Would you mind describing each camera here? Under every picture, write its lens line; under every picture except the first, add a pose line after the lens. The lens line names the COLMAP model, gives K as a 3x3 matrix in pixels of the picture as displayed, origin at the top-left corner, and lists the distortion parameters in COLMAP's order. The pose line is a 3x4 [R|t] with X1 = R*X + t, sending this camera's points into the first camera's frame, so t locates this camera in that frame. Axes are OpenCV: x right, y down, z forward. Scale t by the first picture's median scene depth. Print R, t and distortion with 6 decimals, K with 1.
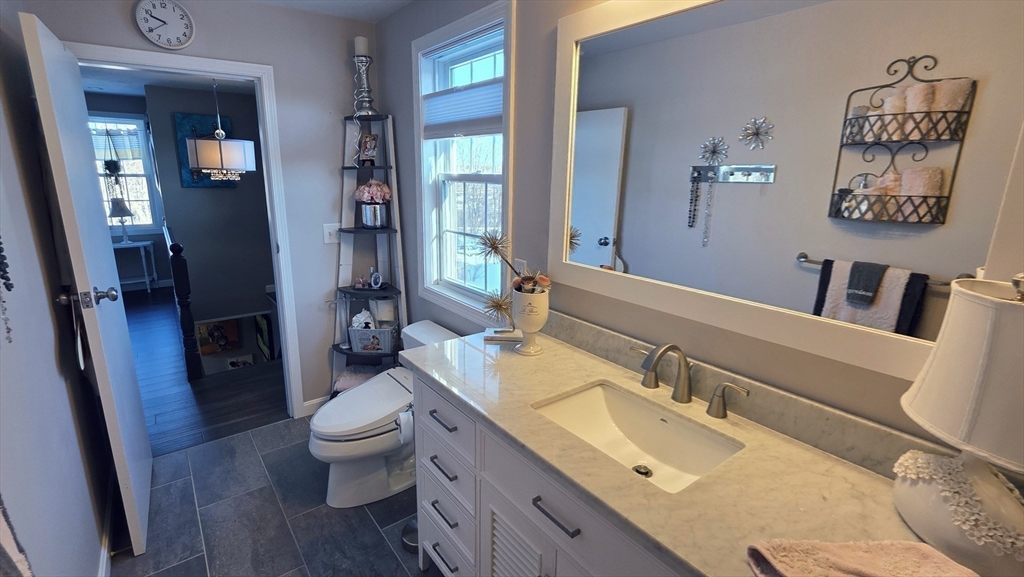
lens RADIAL K [[464.0, 0, 506.6], [0, 464.0, 283.8], [0, 0, 1]] dist [0.003866, -0.000149]
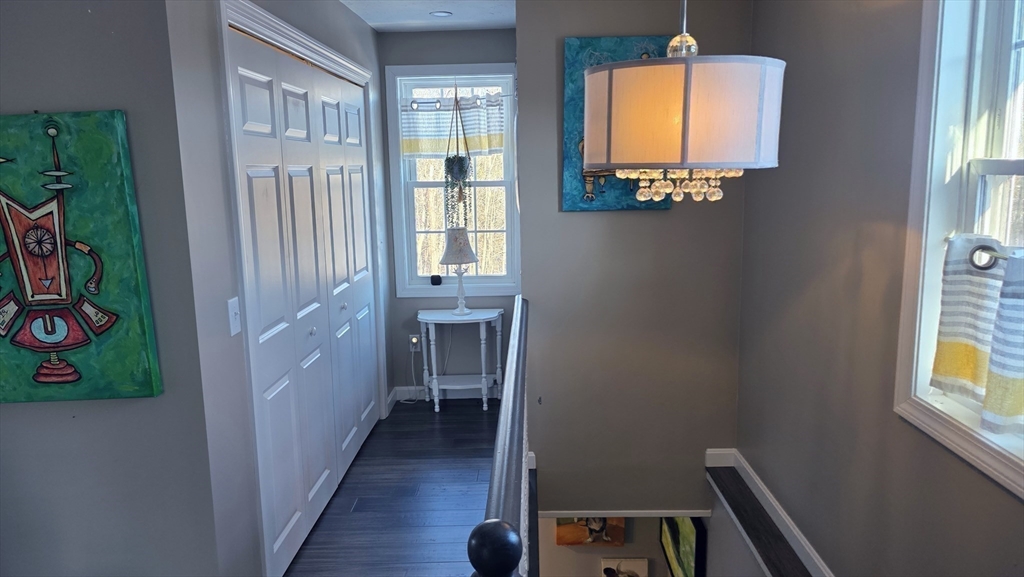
lens RADIAL K [[695.8, 0, 511.6], [0, 695.8, 294.6], [0, 0, 1]] dist [0.057158, -0.056487]
pose [[0.780504, 0.081548, -0.619809, -0.404216], [-0.112384, 0.993606, -0.010792, -0.146313], [0.614966, 0.078079, 0.784679, 0.583396]]
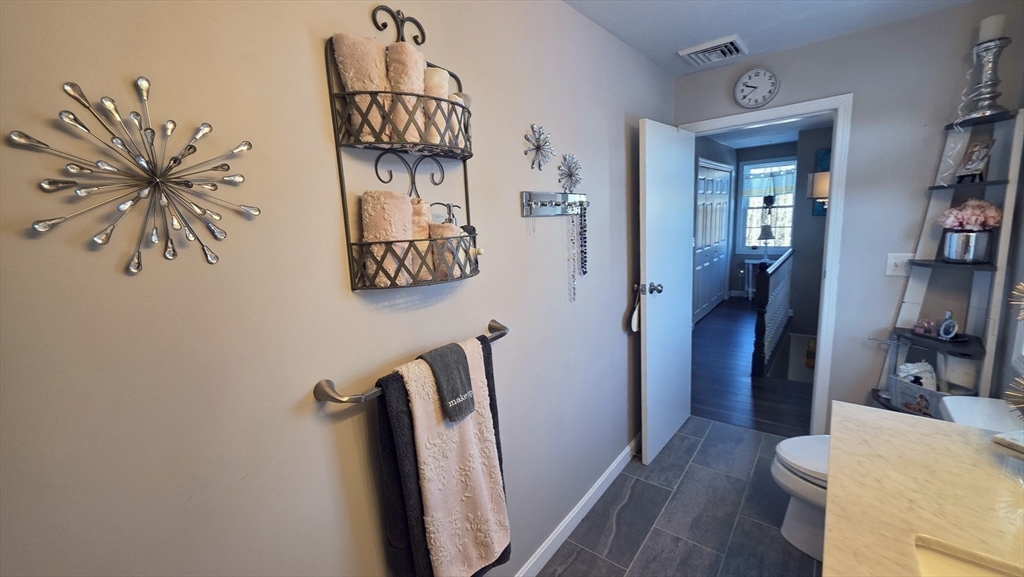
lens RADIAL K [[410.8, 0, 514.0], [0, 410.8, 284.9], [0, 0, 1]] dist [0.001362, 0.000677]
pose [[0.254173, 0.135744, -0.957585, 0.124595], [-0.170929, 0.980821, 0.093668, -0.013728], [0.951934, 0.139872, 0.272501, 0.073684]]
